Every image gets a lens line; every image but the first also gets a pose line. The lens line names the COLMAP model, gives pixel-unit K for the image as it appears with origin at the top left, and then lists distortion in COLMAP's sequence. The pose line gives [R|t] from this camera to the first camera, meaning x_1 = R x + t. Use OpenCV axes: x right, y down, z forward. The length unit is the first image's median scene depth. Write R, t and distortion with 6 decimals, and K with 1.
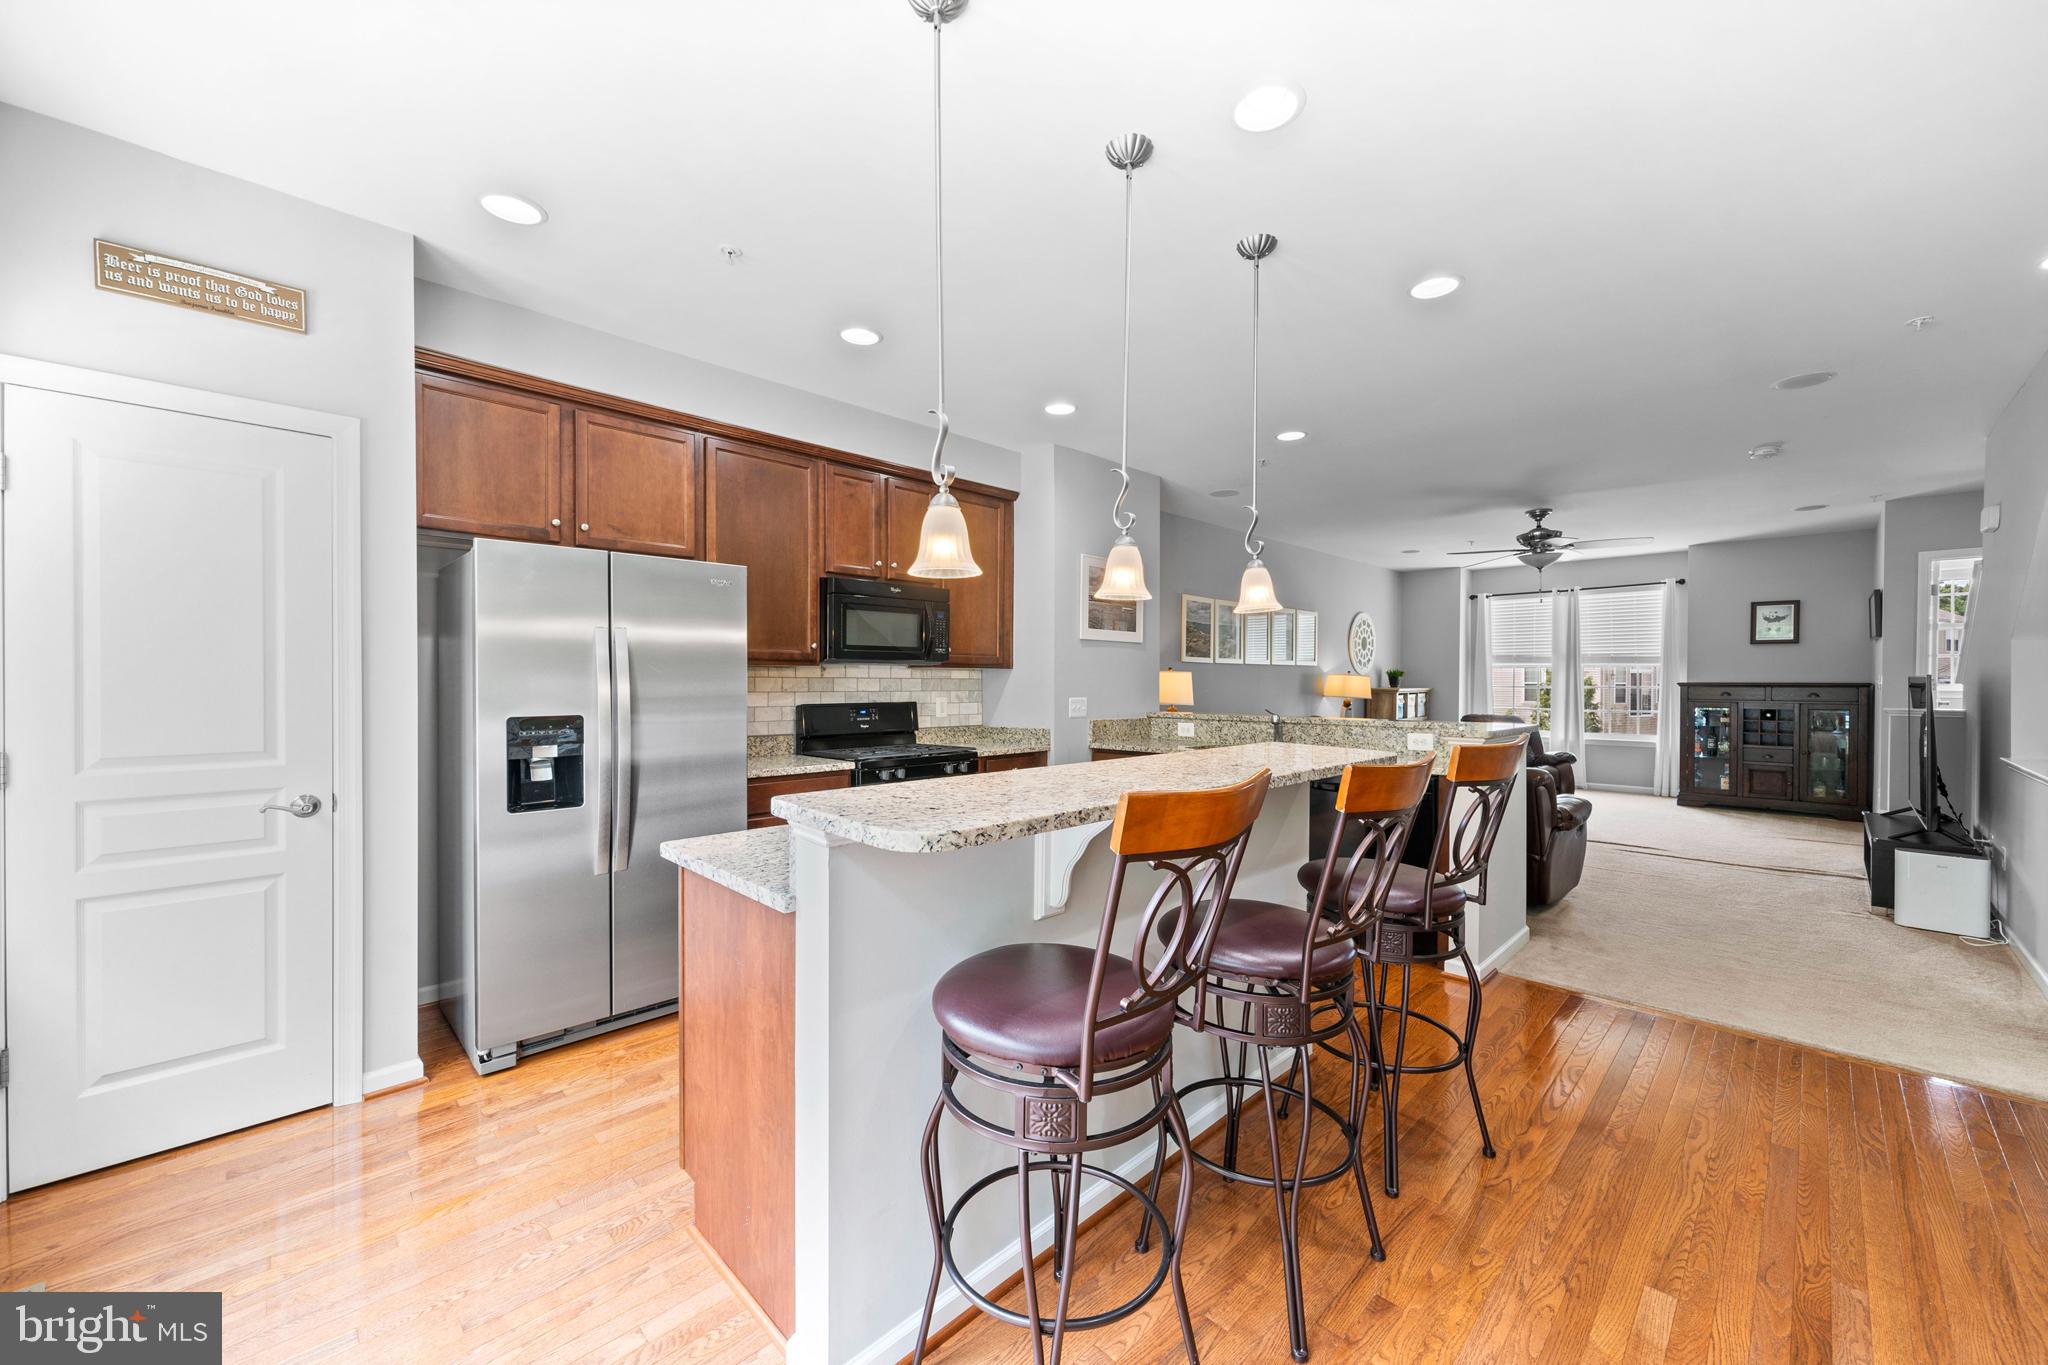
lens RADIAL K [[779.1, 0, 1031.1], [0, 779.1, 686.4], [0, 0, 1]] dist [0.002335, -0.000063]
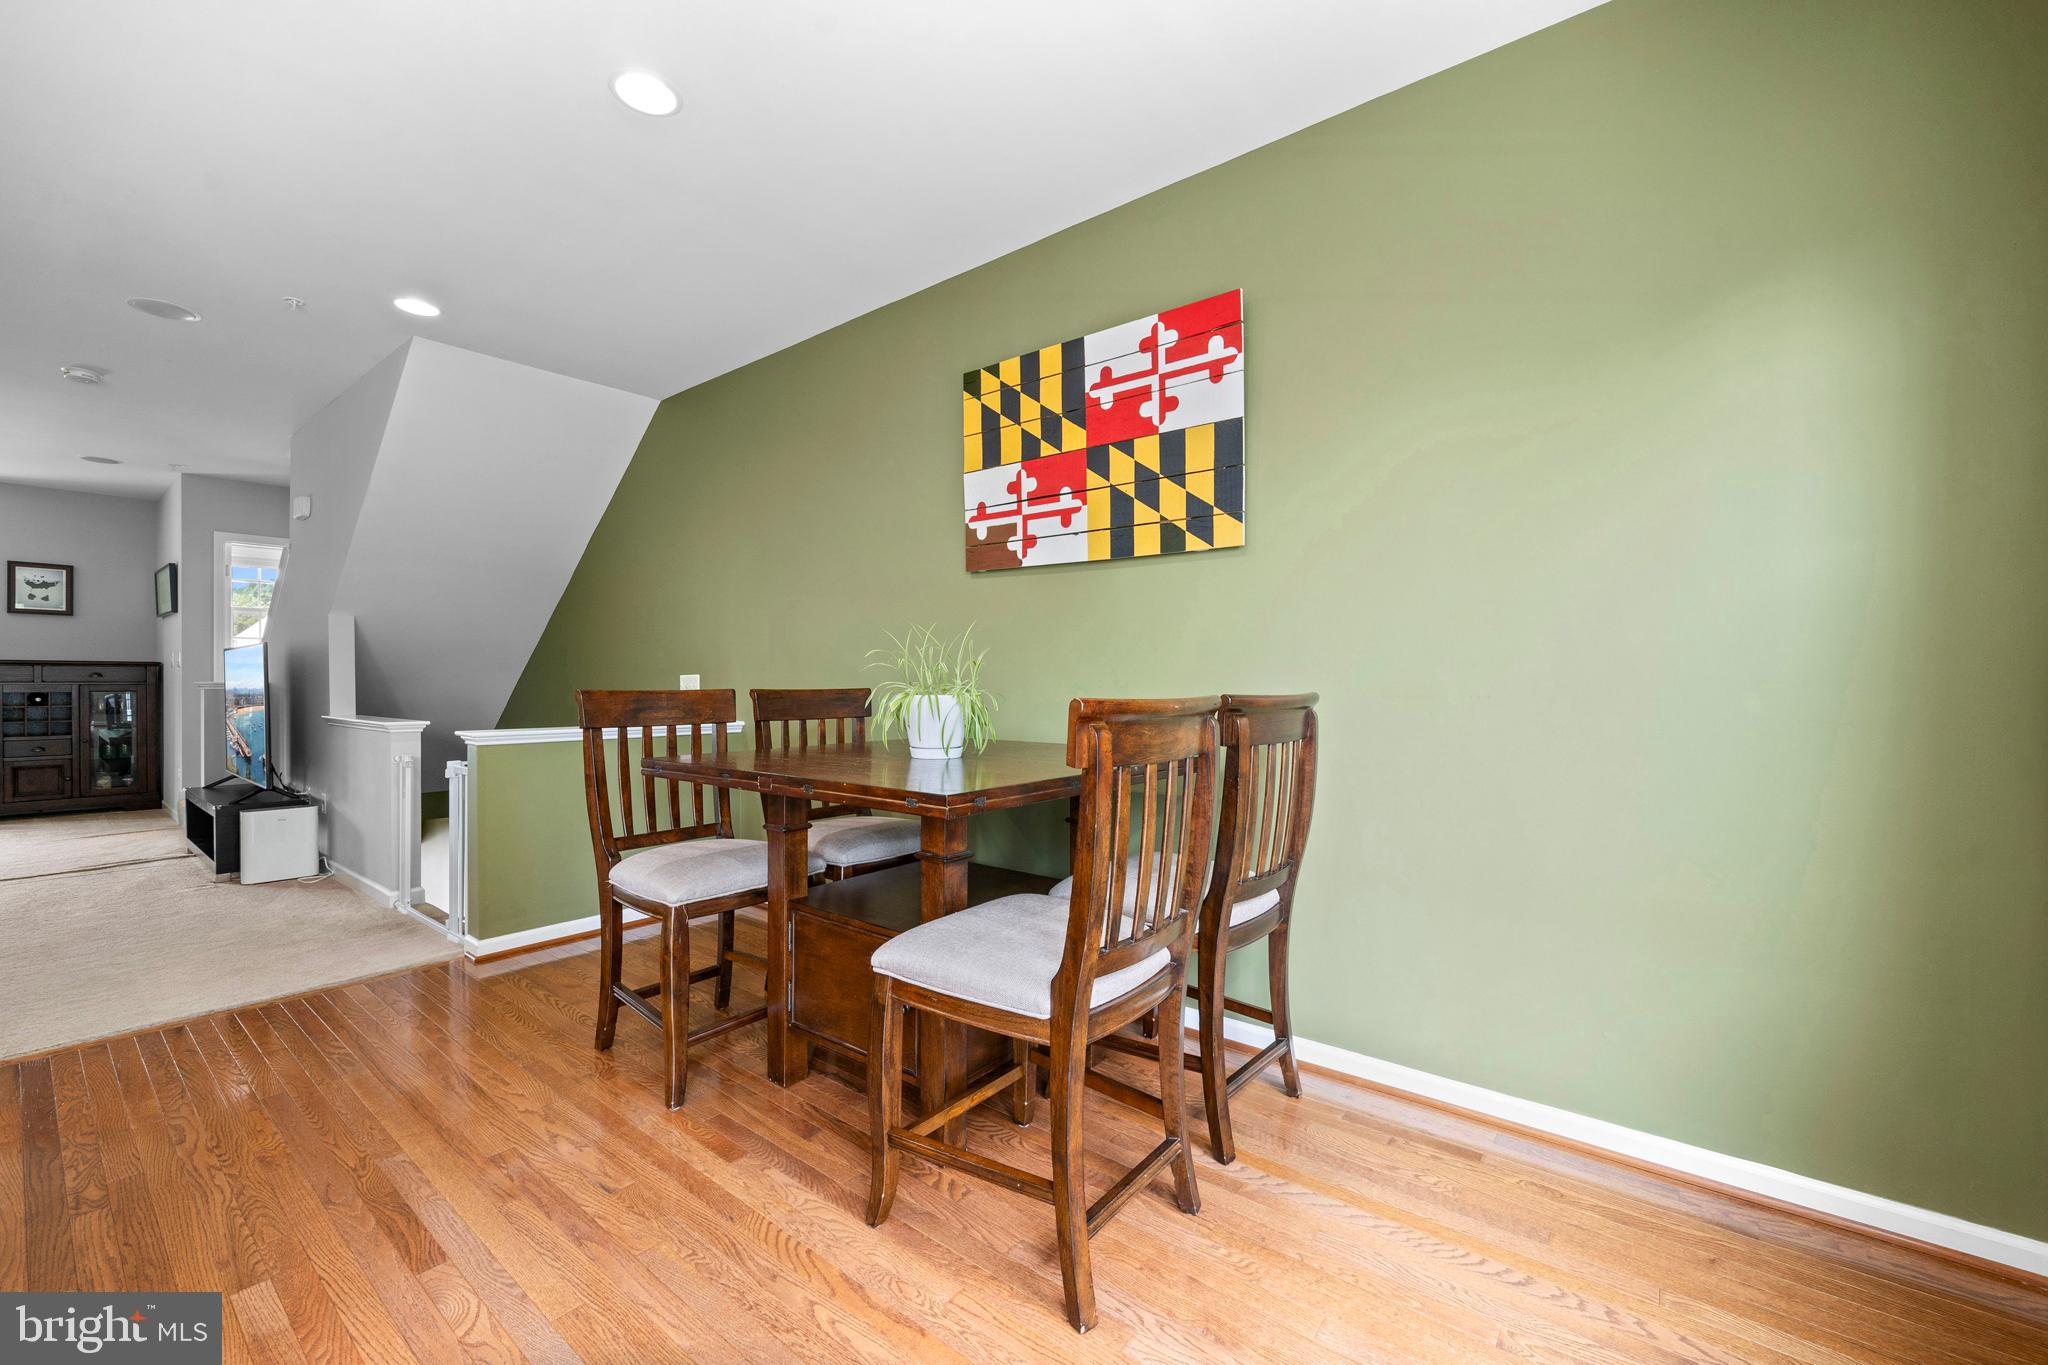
lens RADIAL K [[818.5, 0, 1034.7], [0, 818.5, 687.1], [0, 0, 1]] dist [-0.000474, -0.000281]
pose [[-0.118077, -0.009310, 0.992961, -0.063759], [0.007954, 0.999915, 0.010321, 0.035374], [-0.992973, 0.009116, -0.117993, 0.078582]]
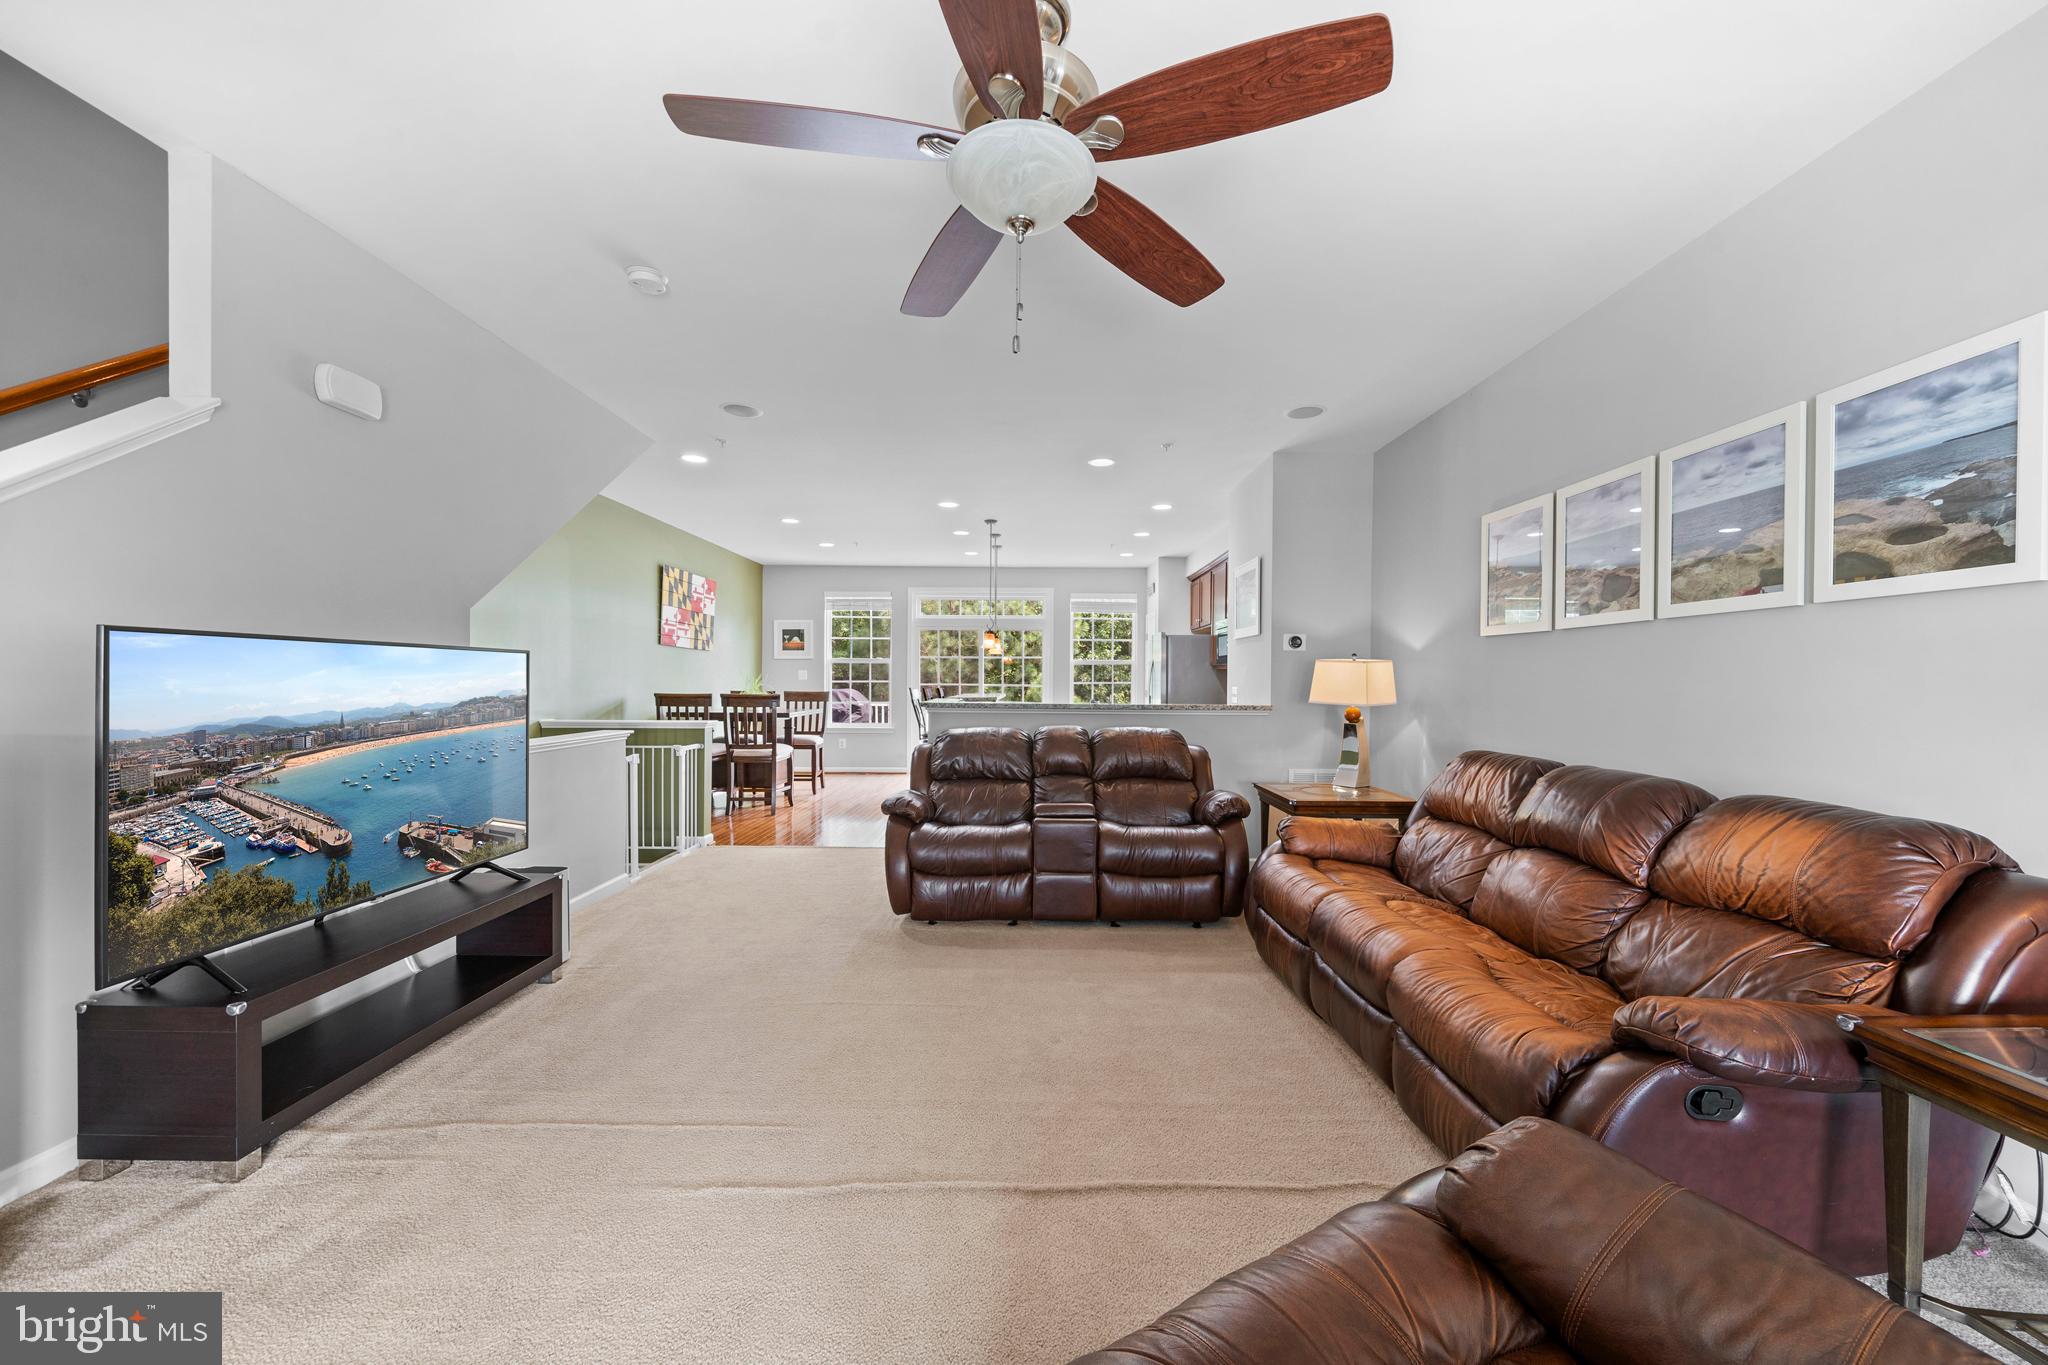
lens RADIAL K [[760.8, 0, 1029.9], [0, 760.8, 686.4], [0, 0, 1]] dist [-0.001339, -0.000064]
pose [[-0.704233, -0.004914, -0.709952, 1.107583], [-0.017416, 0.999795, 0.010356, 0.005506], [0.709755, 0.019657, -0.704174, 1.574658]]
